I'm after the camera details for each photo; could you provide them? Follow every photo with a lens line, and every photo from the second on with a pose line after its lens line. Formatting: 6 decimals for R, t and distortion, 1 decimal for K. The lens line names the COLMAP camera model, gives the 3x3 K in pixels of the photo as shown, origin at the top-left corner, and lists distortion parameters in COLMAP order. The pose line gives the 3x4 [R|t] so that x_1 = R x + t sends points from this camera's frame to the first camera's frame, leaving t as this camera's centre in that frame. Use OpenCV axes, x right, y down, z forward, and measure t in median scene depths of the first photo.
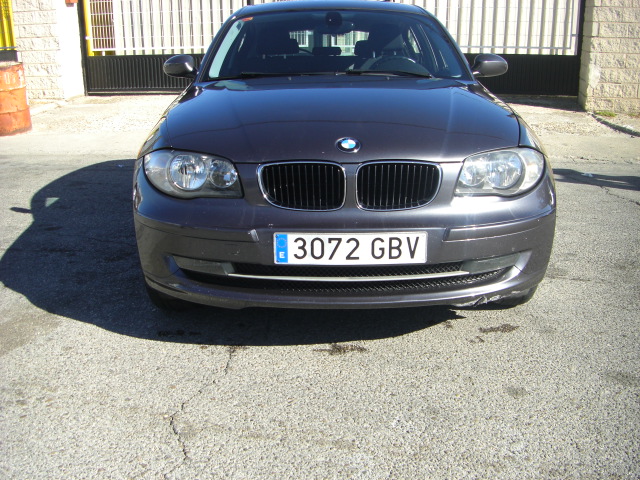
lens RADIAL K [[720.3, 0, 320.0], [0, 720.3, 240.0], [0, 0, 1]] dist [-0.220263, 0.266829]
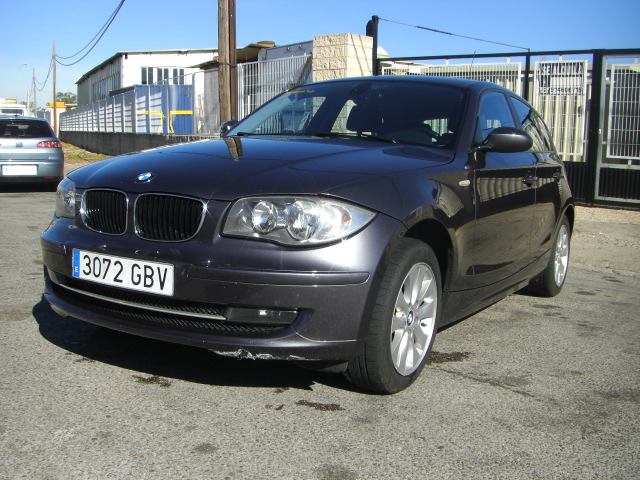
lens RADIAL K [[713.9, 0, 320.0], [0, 713.9, 240.0], [0, 0, 1]] dist [-0.225210, 0.251037]
pose [[0.863887, 0.108194, -0.491929, 0.795639], [-0.186475, 0.975960, -0.112822, 0.027850], [0.467896, 0.189198, 0.863294, 0.242396]]
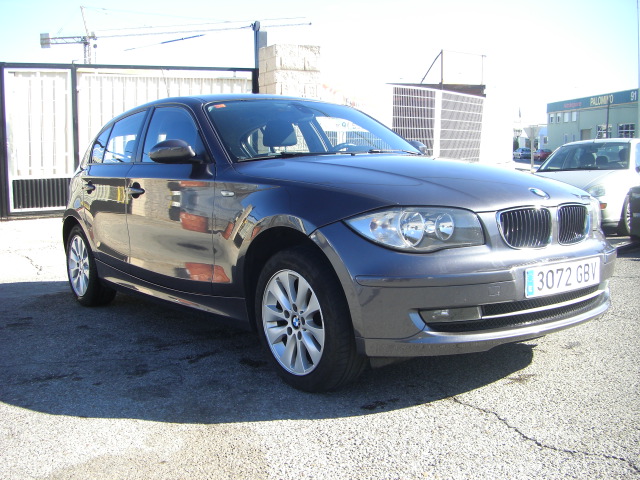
lens RADIAL K [[713.9, 0, 320.0], [0, 713.9, 240.0], [0, 0, 1]] dist [-0.225210, 0.251037]
pose [[0.795484, -0.062350, 0.602758, -0.975083], [0.175827, 0.975649, -0.131125, 0.032070], [-0.579905, 0.210289, 0.787076, 0.312196]]
